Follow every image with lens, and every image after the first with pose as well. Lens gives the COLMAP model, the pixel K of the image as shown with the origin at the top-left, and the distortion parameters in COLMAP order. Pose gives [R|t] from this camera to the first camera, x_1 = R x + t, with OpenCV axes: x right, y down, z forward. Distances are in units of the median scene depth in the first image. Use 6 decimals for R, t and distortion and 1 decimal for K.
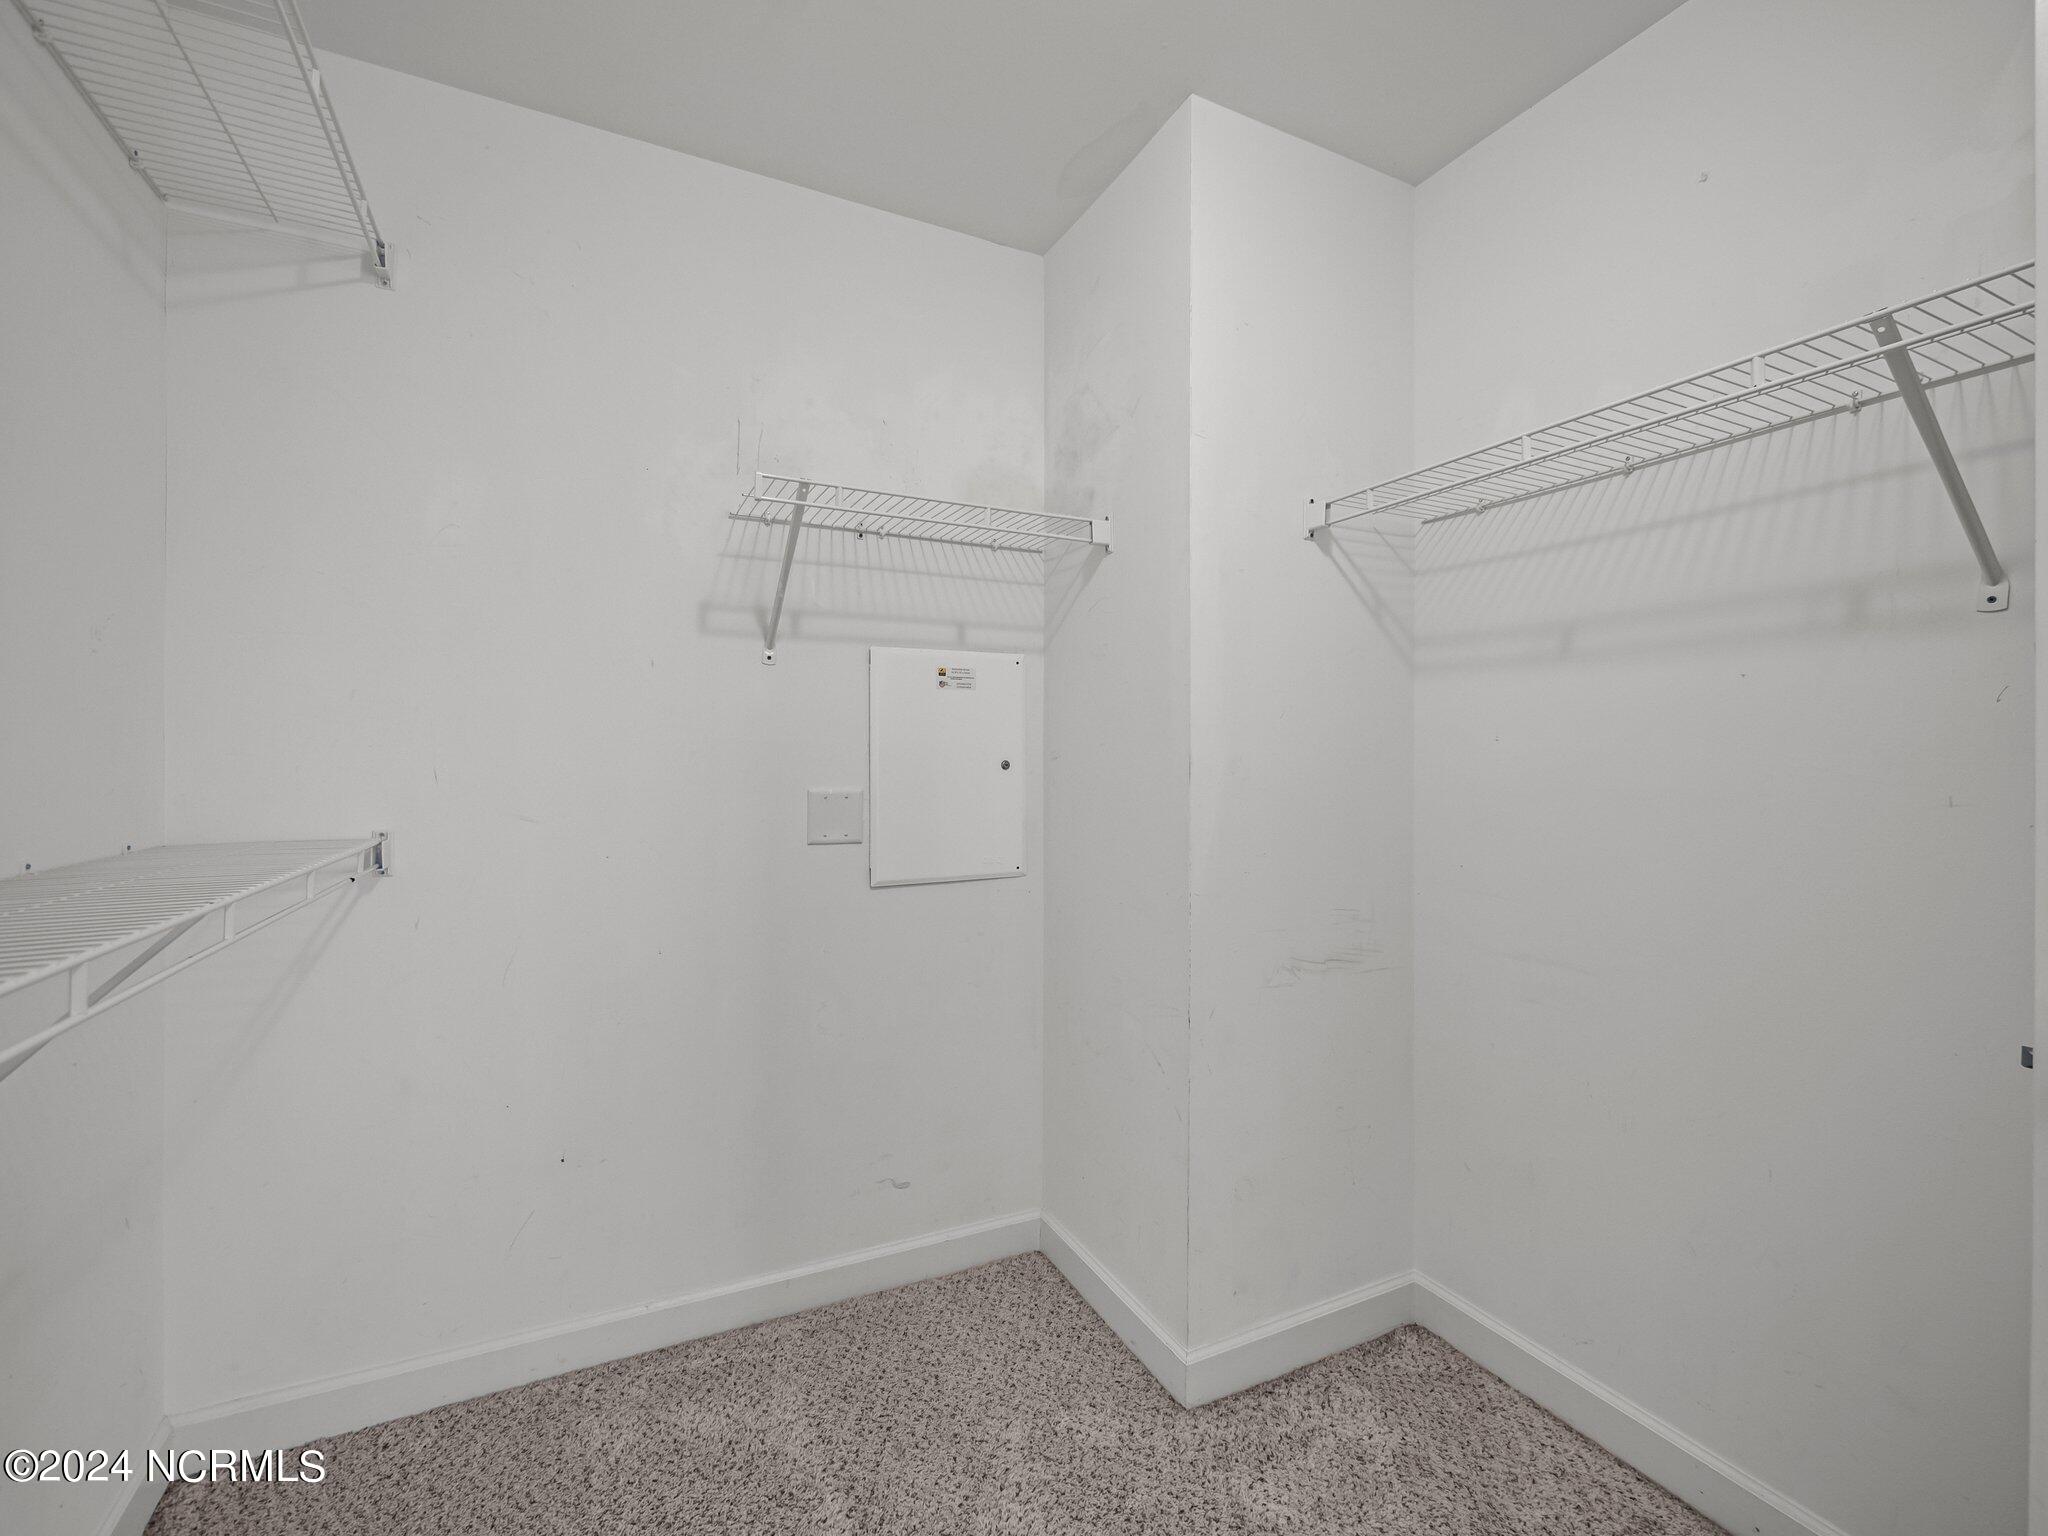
lens RADIAL K [[860.0, 0, 1023.5], [0, 860.0, 762.9], [0, 0, 1]] dist [-0.002315, -0.000380]
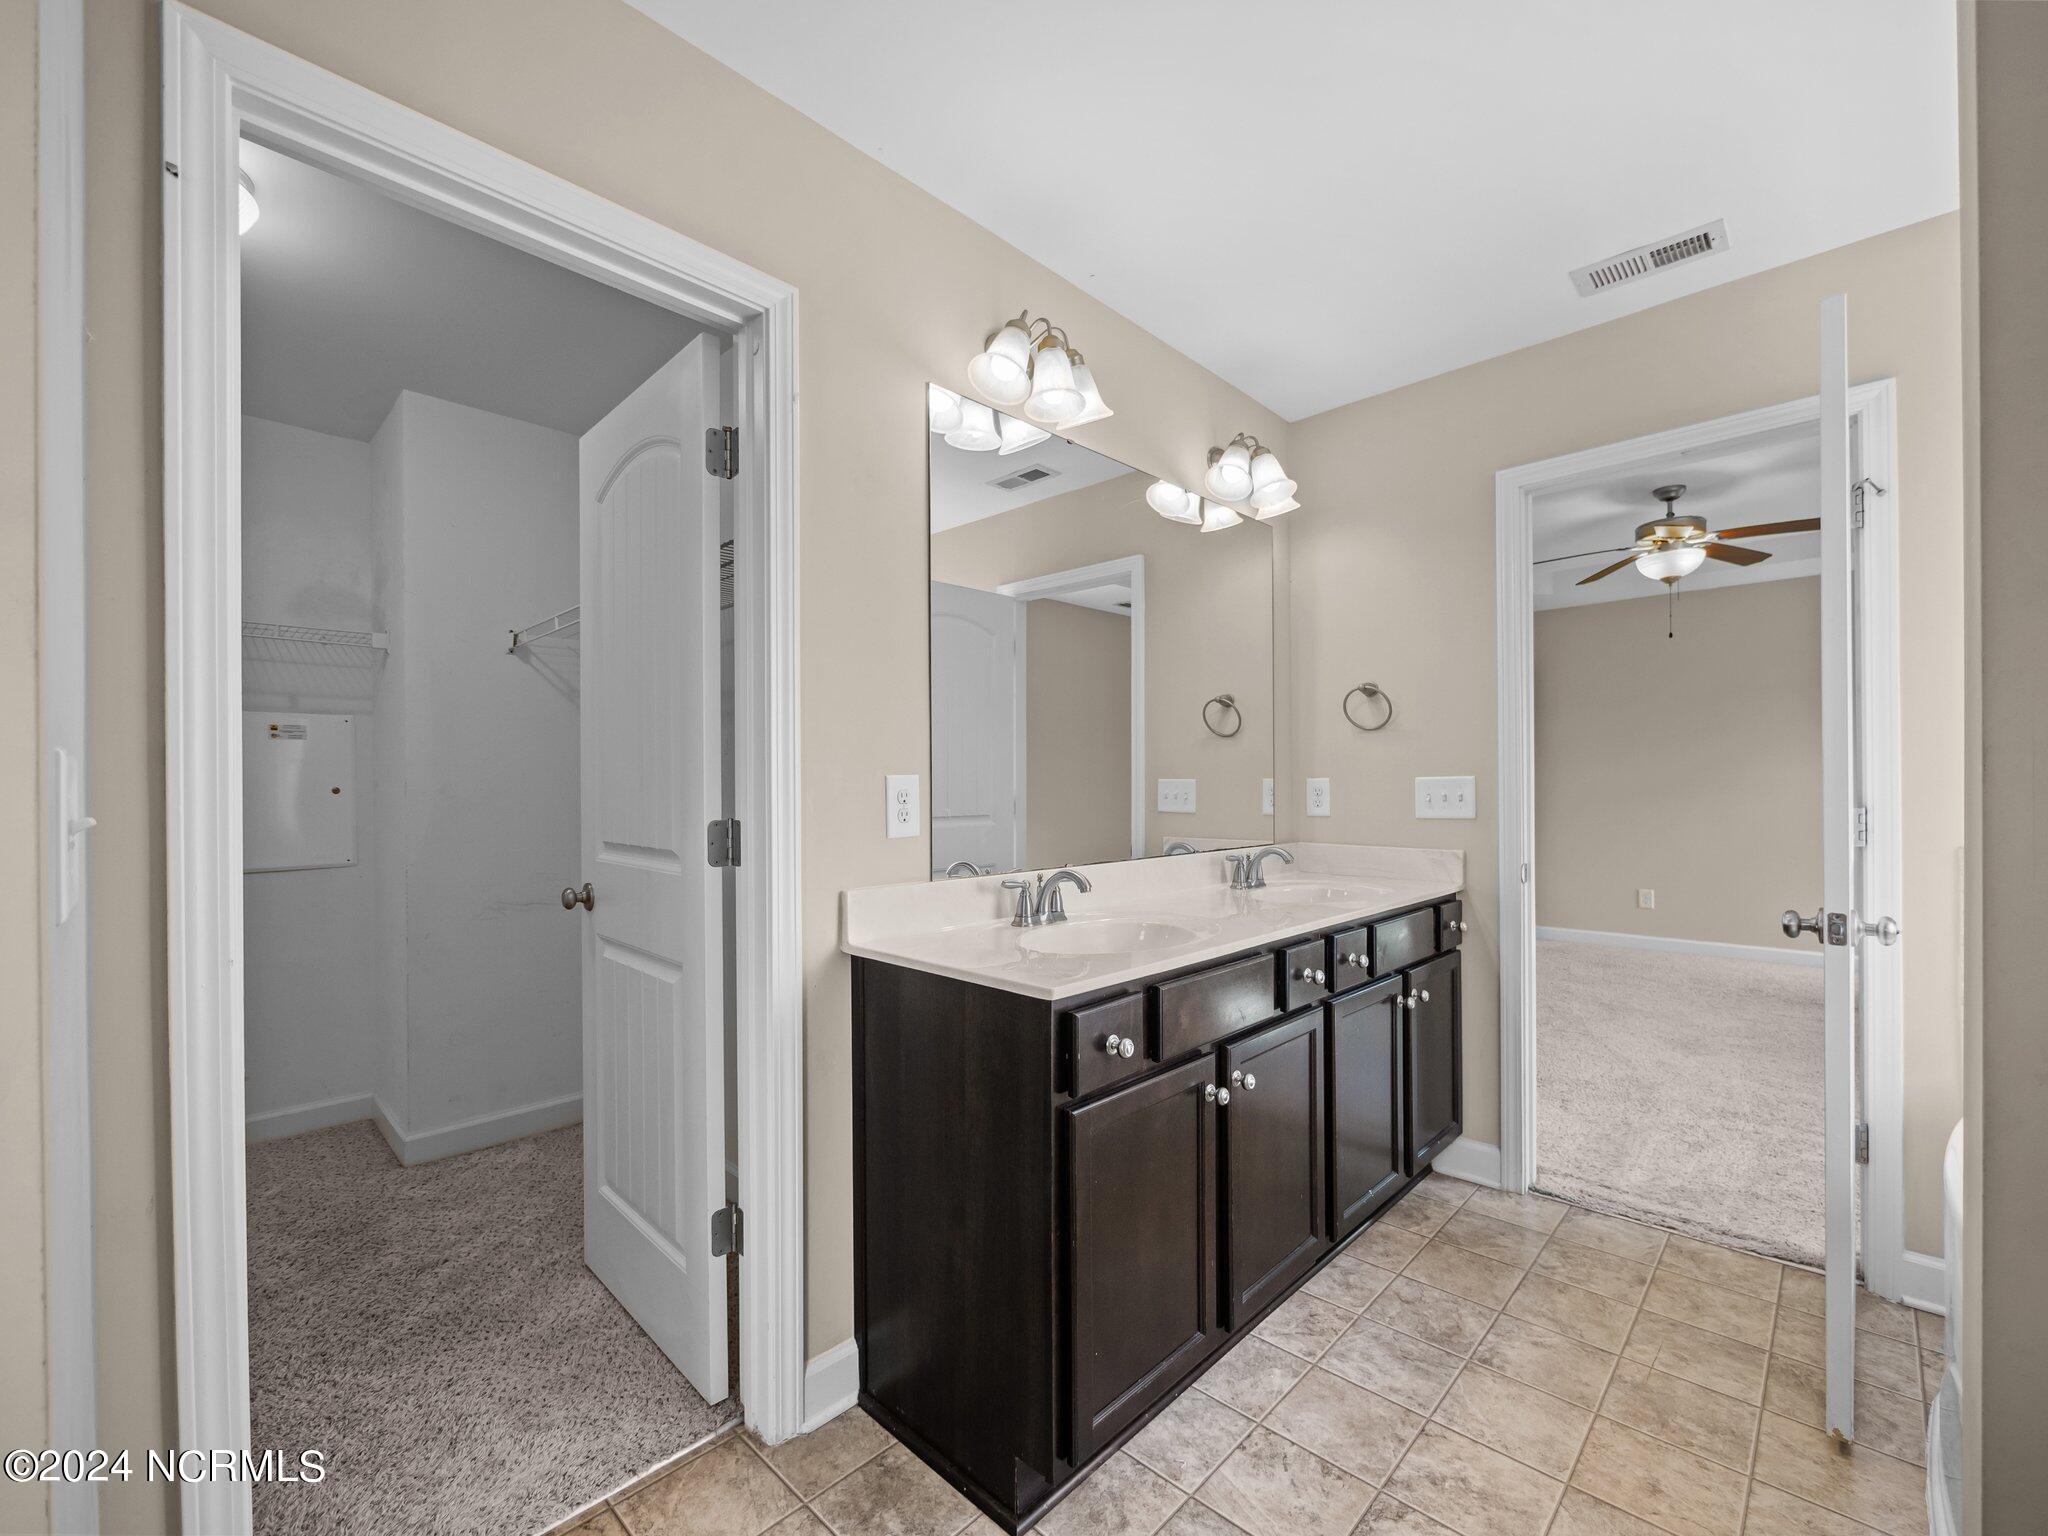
lens RADIAL K [[860.0, 0, 1032.0], [0, 860.0, 794.2], [0, 0, 1]] dist [-0.002315, -0.000380]
pose [[0.946174, -0.011516, 0.323452, 0.653725], [0.012328, 0.999924, -0.000461, 0.024731], [-0.323422, 0.004423, 0.946244, -0.802080]]
